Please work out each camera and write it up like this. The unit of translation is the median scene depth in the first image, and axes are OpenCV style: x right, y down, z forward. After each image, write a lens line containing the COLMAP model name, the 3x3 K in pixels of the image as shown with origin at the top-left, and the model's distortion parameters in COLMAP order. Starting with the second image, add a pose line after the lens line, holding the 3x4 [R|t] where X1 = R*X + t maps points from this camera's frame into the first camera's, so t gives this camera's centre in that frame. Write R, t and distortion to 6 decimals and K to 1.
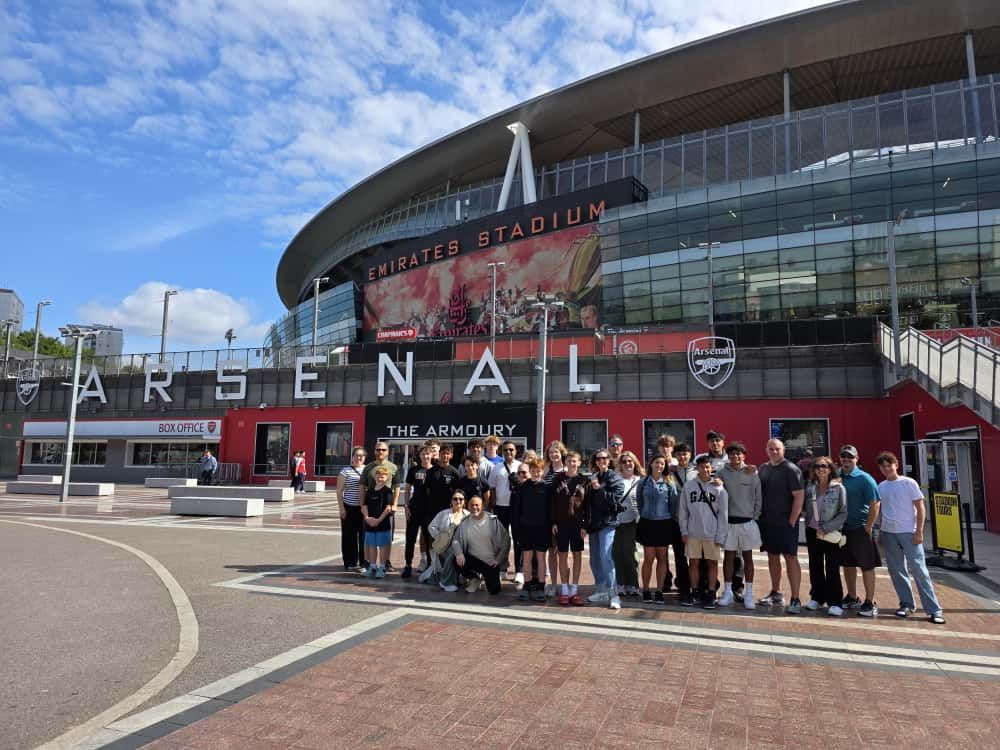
lens RADIAL K [[742.3, 0, 529.4], [0, 742.3, 379.1], [0, 0, 1]] dist [0.082694, -0.075034]
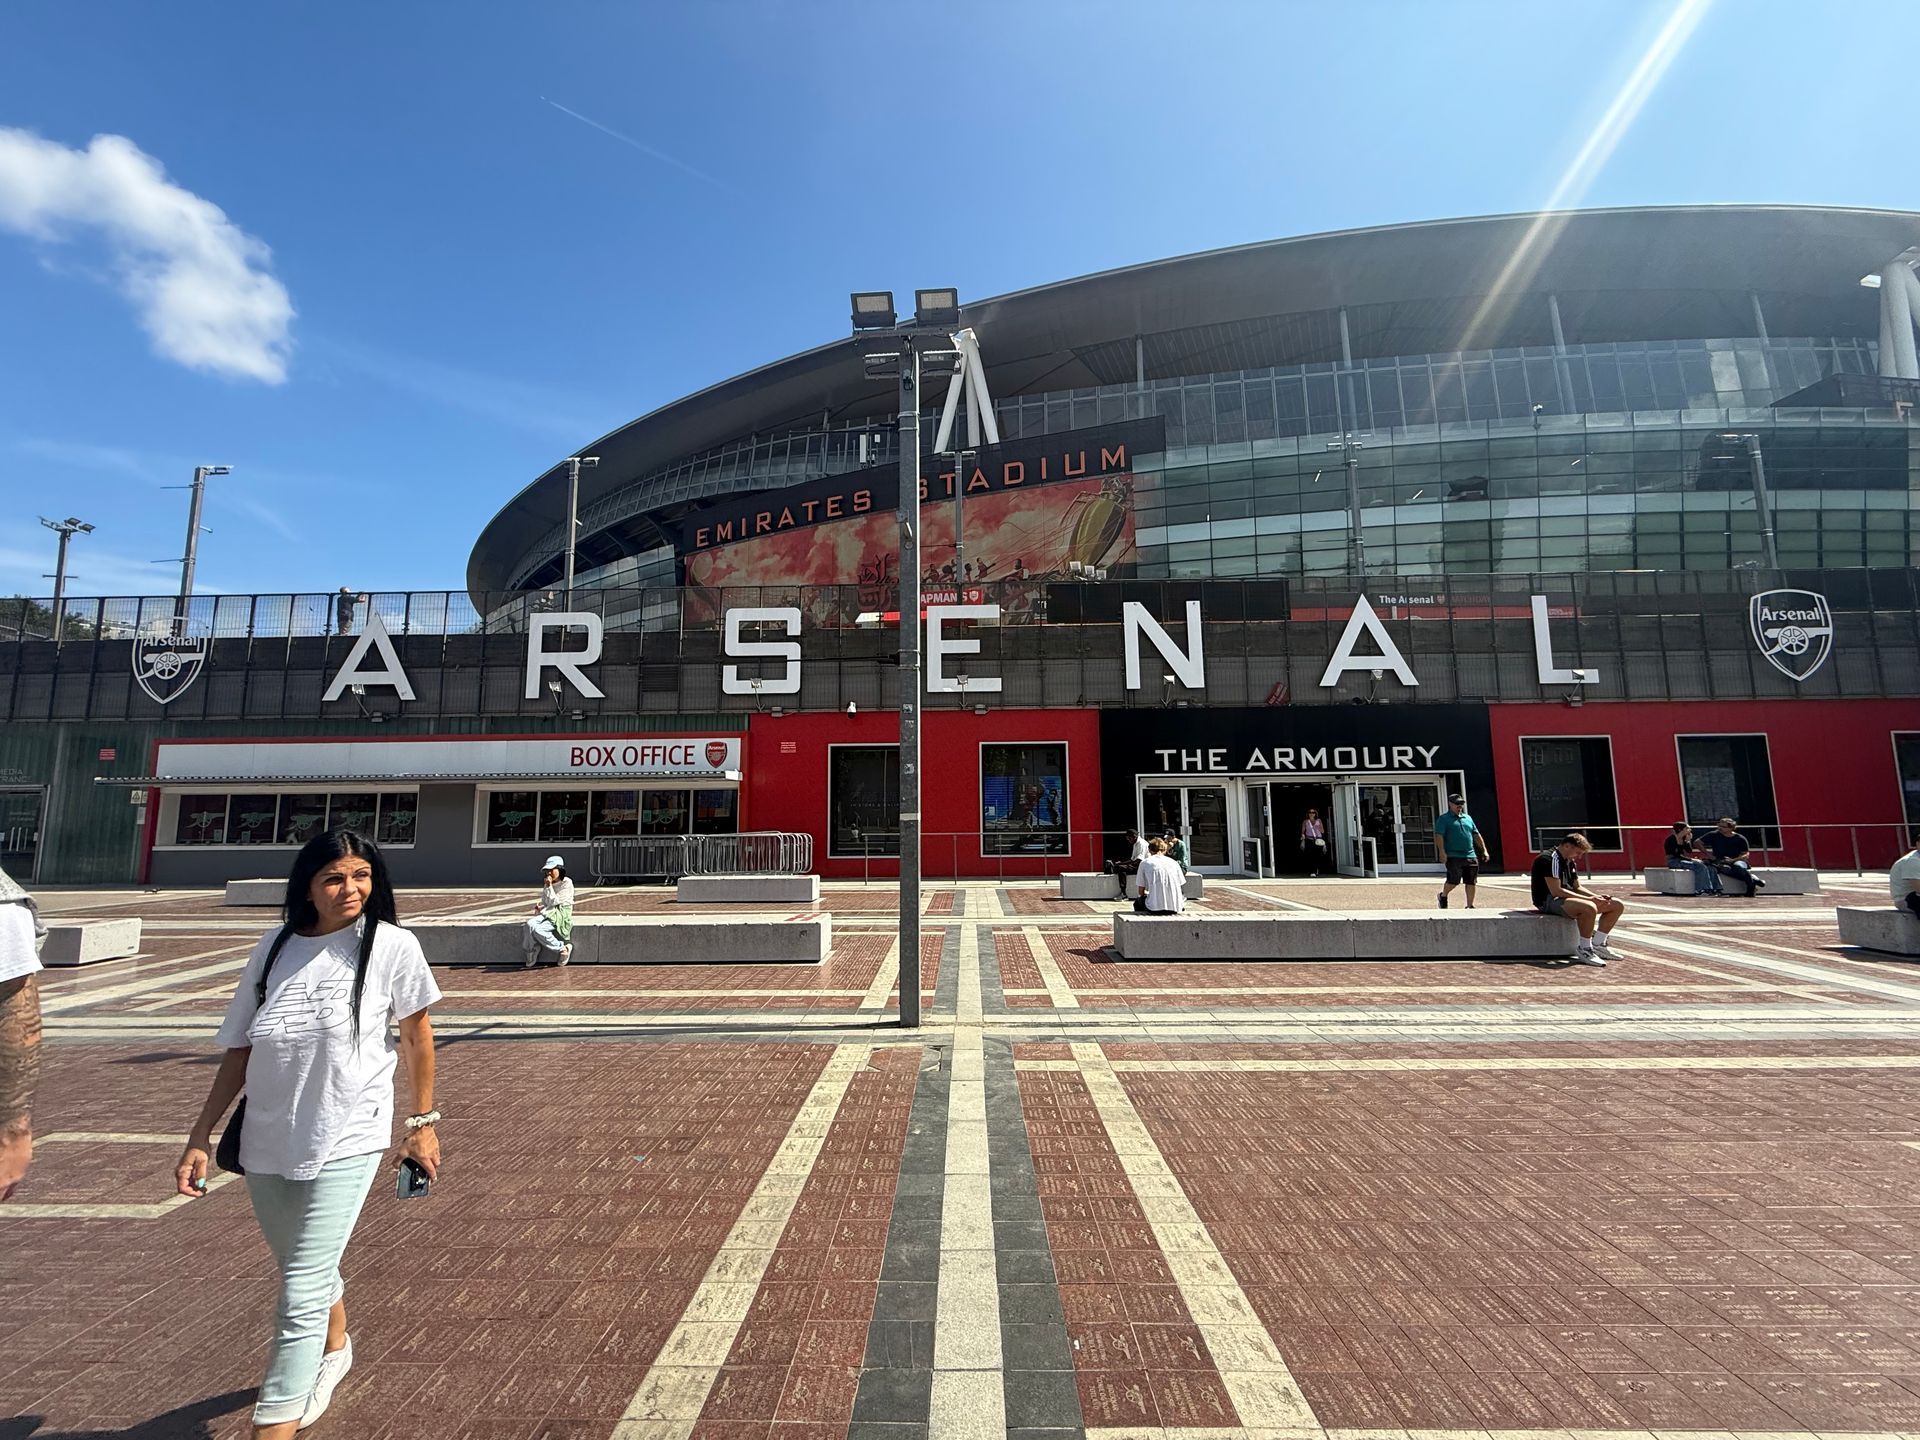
lens RADIAL K [[803.3, 0, 960.2], [0, 803.3, 724.0], [0, 0, 1]] dist [0.000733, 0.000149]
pose [[0.946757, 0.013438, 0.321669, -0.462737], [-0.013684, 0.999905, -0.001495, 0.046716], [-0.321658, -0.002986, 0.946851, 0.523295]]
